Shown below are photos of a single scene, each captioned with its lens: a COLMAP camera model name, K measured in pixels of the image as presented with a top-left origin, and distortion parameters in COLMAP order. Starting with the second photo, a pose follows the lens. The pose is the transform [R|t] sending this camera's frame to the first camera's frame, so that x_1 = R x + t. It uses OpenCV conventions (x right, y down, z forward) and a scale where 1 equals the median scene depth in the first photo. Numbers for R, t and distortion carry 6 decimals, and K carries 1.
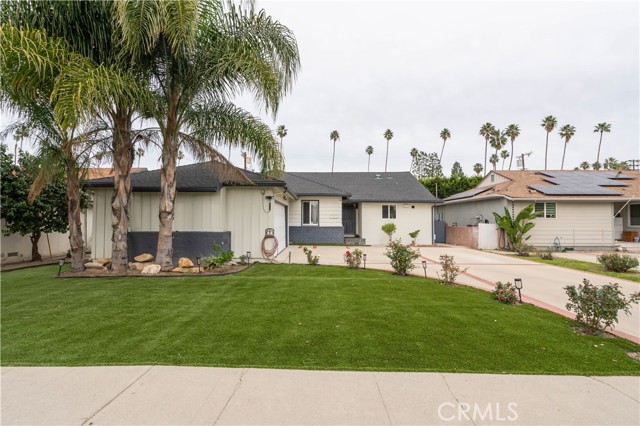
lens RADIAL K [[296.2, 0, 320.0], [0, 296.2, 213.0], [0, 0, 1]] dist [0.000461, 0.000057]
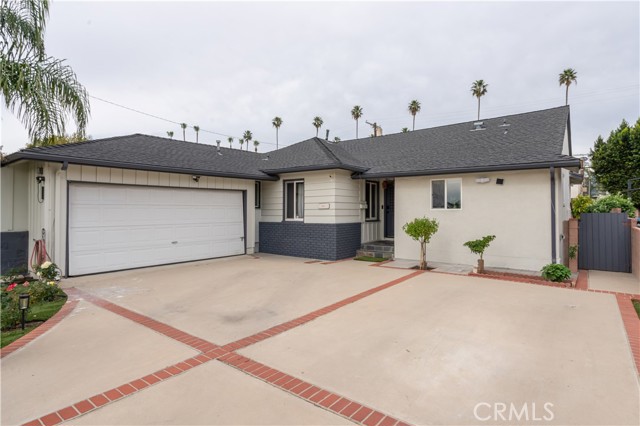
lens RADIAL K [[342.1, 0, 332.5], [0, 342.1, 208.0], [0, 0, 1]] dist [0.001815, 0.000994]
pose [[0.797151, -0.008726, -0.603716, 0.745524], [0.020661, 0.999704, 0.012831, 0.012455], [0.603426, -0.022702, 0.797096, 0.800780]]
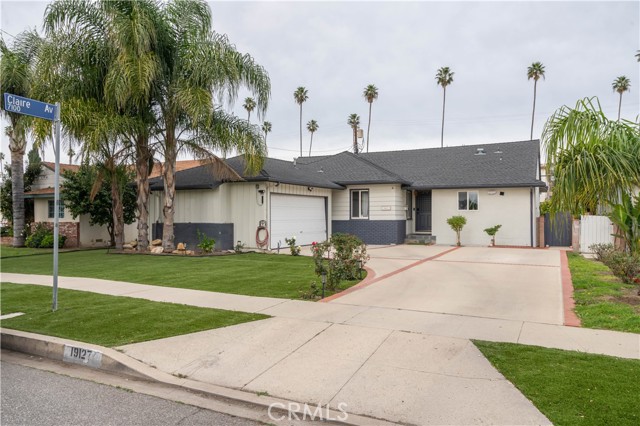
lens RADIAL K [[470.3, 0, 320.0], [0, 470.3, 213.0], [0, 0, 1]] dist [0.027806, -0.002751]
pose [[0.890597, -0.008212, -0.454720, 0.784430], [0.017529, 0.999714, 0.016277, 0.001372], [0.454456, -0.022467, 0.890486, -0.411794]]
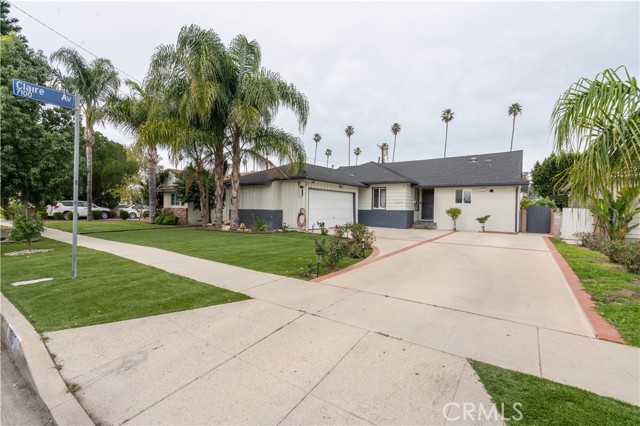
lens RADIAL K [[290.8, 0, 318.1], [0, 290.8, 214.8], [0, 0, 1]] dist [0.000020, 0.000306]
pose [[0.809870, 0.018667, -0.586312, 0.725727], [0.005443, 0.999211, 0.039331, 0.028610], [0.586584, -0.035045, 0.809130, -0.102525]]
